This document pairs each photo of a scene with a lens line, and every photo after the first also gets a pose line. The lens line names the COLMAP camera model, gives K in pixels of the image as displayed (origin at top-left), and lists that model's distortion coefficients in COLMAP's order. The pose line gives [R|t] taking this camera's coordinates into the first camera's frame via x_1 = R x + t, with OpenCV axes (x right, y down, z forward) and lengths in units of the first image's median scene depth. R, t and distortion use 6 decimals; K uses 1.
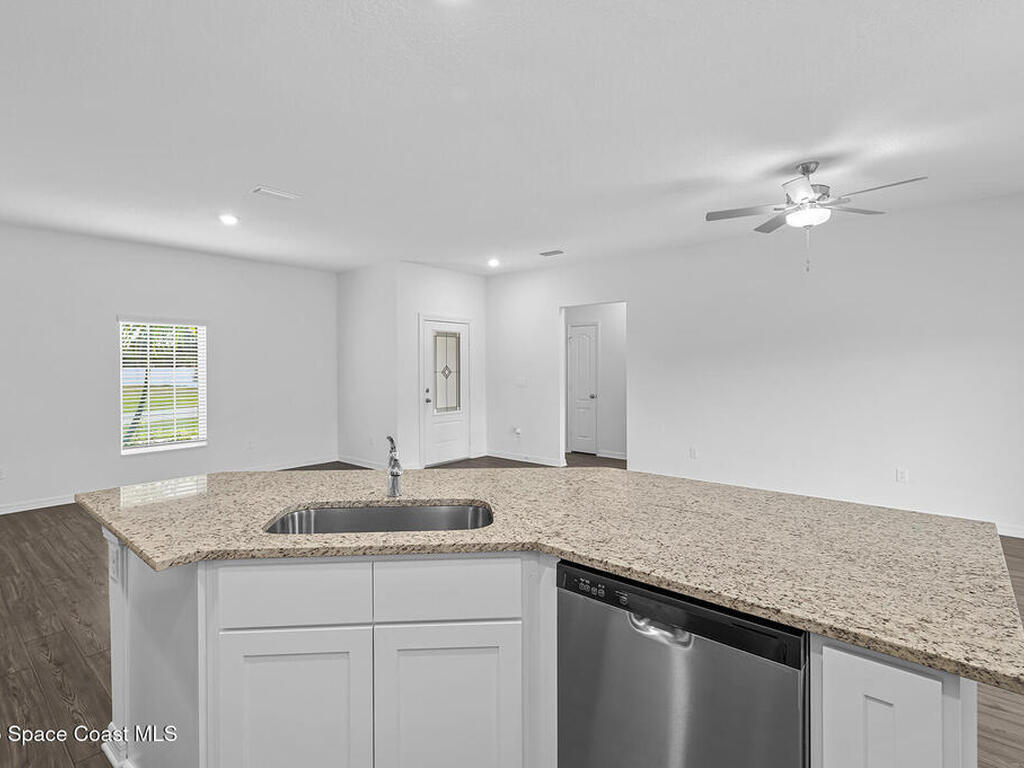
lens RADIAL K [[507.8, 0, 489.0], [0, 507.8, 387.7], [0, 0, 1]] dist [0.002405, -0.000016]
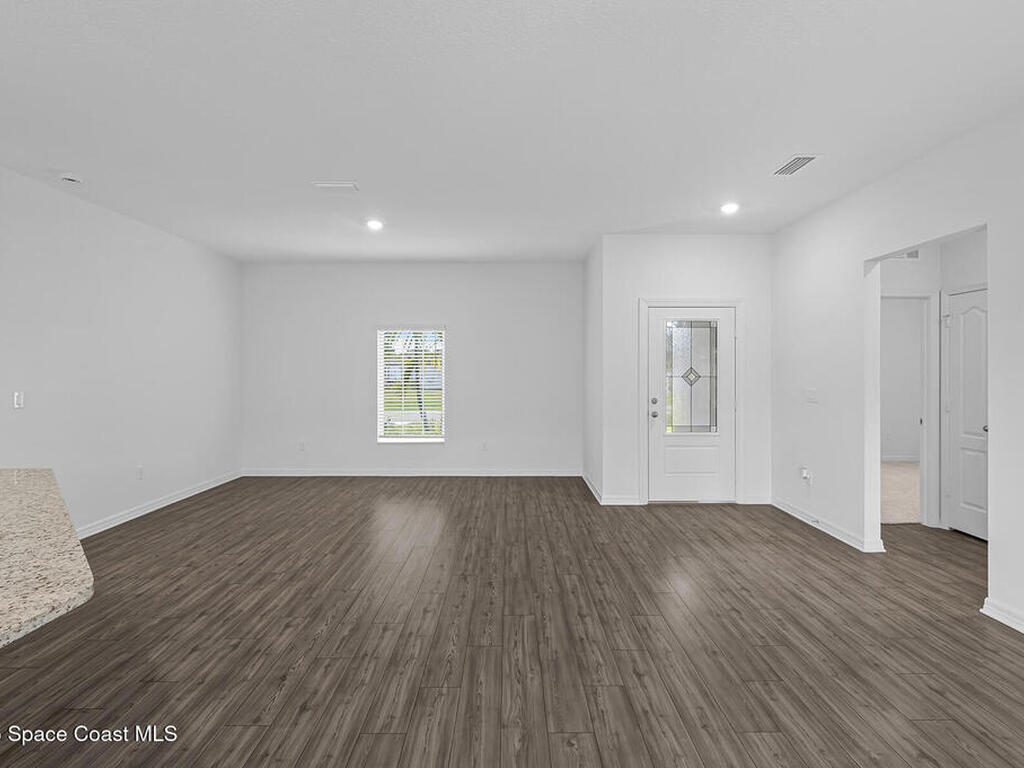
lens RADIAL K [[504.6, 0, 512.0], [0, 504.6, 384.0], [0, 0, 1]] dist [0.000747, 0.000068]
pose [[0.667939, 0.022900, -0.743864, 0.283521], [-0.035894, 0.999355, -0.001464, -0.010622], [0.743350, 0.027678, 0.668330, 0.342692]]
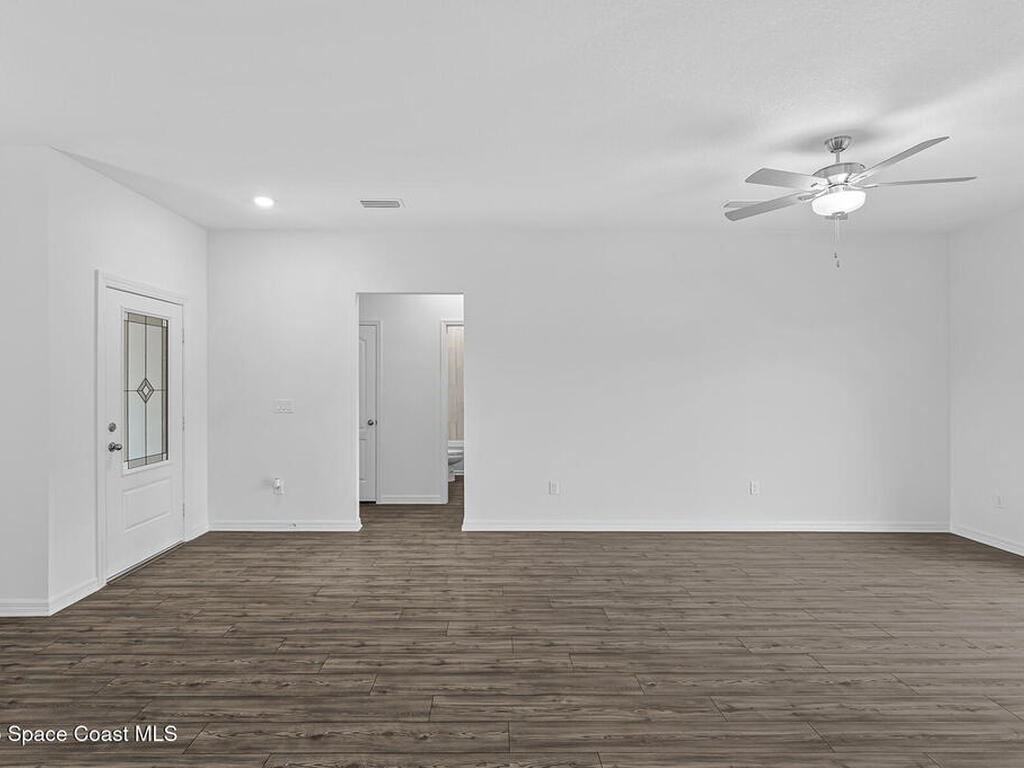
lens RADIAL K [[525.5, 0, 490.0], [0, 525.5, 390.0], [0, 0, 1]] dist [0.002884, 0.000454]
pose [[0.748988, -0.004756, 0.662566, -0.182340], [0.025174, 0.999456, -0.021284, -0.010504], [-0.662105, 0.032621, 0.748701, 0.354748]]
